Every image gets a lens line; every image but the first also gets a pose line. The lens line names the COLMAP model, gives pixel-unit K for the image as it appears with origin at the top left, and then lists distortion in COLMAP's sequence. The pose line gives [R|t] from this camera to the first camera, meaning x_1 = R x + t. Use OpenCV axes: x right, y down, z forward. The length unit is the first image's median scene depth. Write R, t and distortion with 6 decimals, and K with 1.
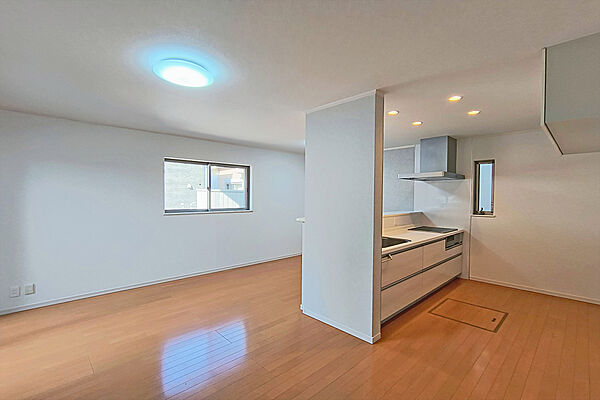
lens RADIAL K [[274.6, 0, 300.0], [0, 274.6, 200.0], [0, 0, 1]] dist [-0.016029, 0.000137]
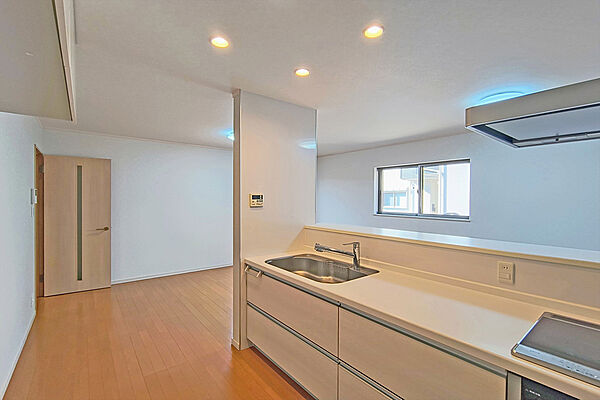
lens RADIAL K [[274.6, 0, 300.0], [0, 274.6, 200.0], [0, 0, 1]] dist [-0.016029, 0.000137]
pose [[-0.093887, 0.006534, -0.995561, 0.923825], [-0.022551, 0.999708, 0.008688, -0.018118], [0.995327, 0.023267, -0.093712, 0.980790]]
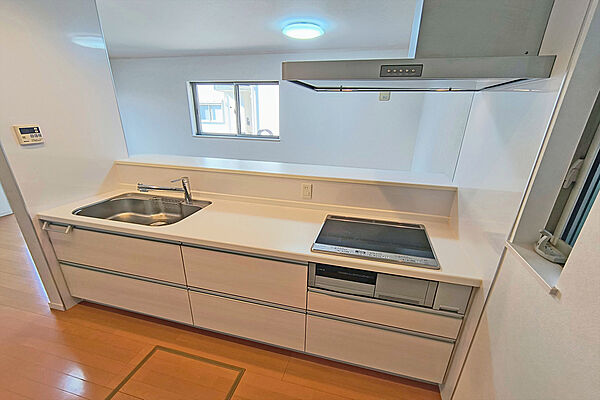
lens RADIAL K [[266.2, 0, 300.4], [0, 266.2, 222.5], [0, 0, 1]] dist [-0.000574, 0.000177]
pose [[0.516347, 0.335550, -0.787903, 0.932075], [-0.032632, 0.927081, 0.373438, -0.056167], [0.855757, -0.167112, 0.489645, 0.965131]]
